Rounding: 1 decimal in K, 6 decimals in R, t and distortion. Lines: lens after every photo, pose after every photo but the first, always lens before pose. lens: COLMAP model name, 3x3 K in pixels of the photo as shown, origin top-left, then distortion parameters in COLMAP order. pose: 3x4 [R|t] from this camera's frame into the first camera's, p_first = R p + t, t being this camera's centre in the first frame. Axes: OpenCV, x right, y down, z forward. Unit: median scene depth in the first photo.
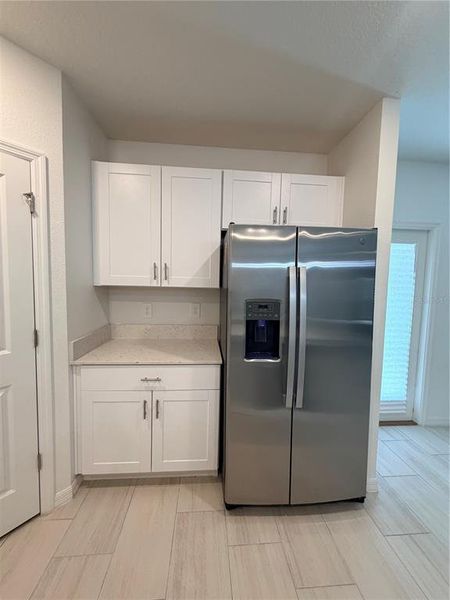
lens RADIAL K [[240.7, 0, 225.0], [0, 240.7, 300.0], [0, 0, 1]] dist [-0.001648, 0.000258]
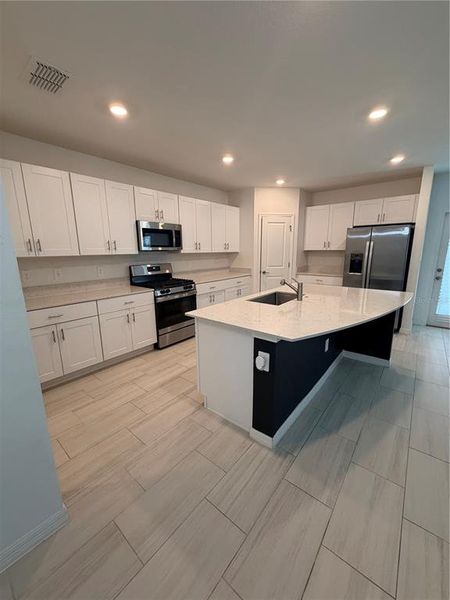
lens RADIAL K [[240.7, 0, 225.0], [0, 240.7, 300.0], [0, 0, 1]] dist [-0.001648, 0.000258]
pose [[0.717127, 0.112347, -0.687828, 0.992528], [-0.020479, 0.989892, 0.140333, 0.169559], [0.696642, -0.086551, 0.712179, -2.099591]]
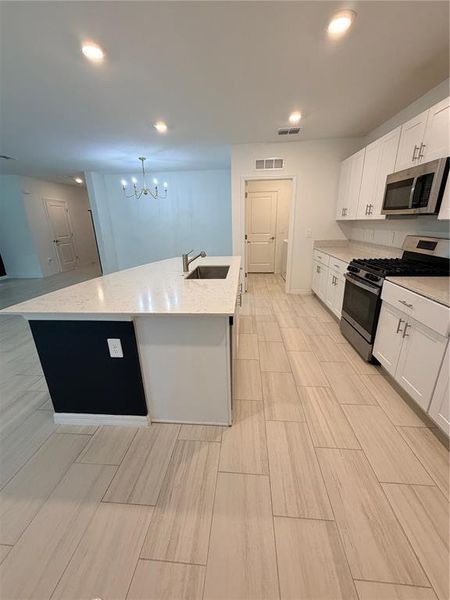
lens RADIAL K [[240.7, 0, 225.0], [0, 240.7, 300.0], [0, 0, 1]] dist [-0.001648, 0.000258]
pose [[-0.985914, -0.049935, 0.159628, -0.274394], [0.014760, 0.924692, 0.380429, -0.058292], [-0.166603, 0.377427, -0.910930, 0.886519]]
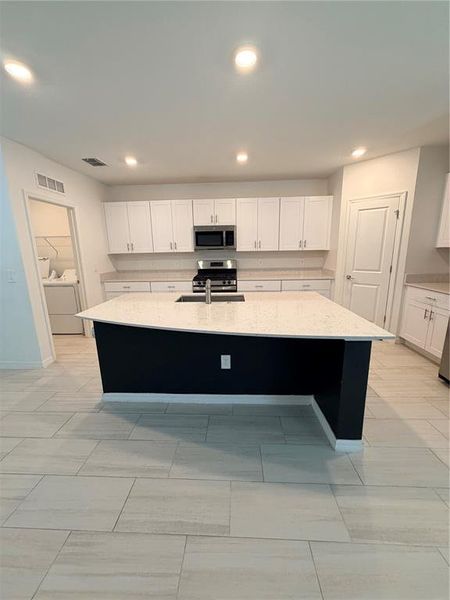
lens RADIAL K [[240.7, 0, 225.0], [0, 240.7, 300.0], [0, 0, 1]] dist [-0.001648, 0.000258]
pose [[-0.133846, 0.182789, -0.973999, 1.687774], [-0.053371, 0.980086, 0.191266, 0.073344], [0.989564, 0.077584, -0.121425, -0.329409]]
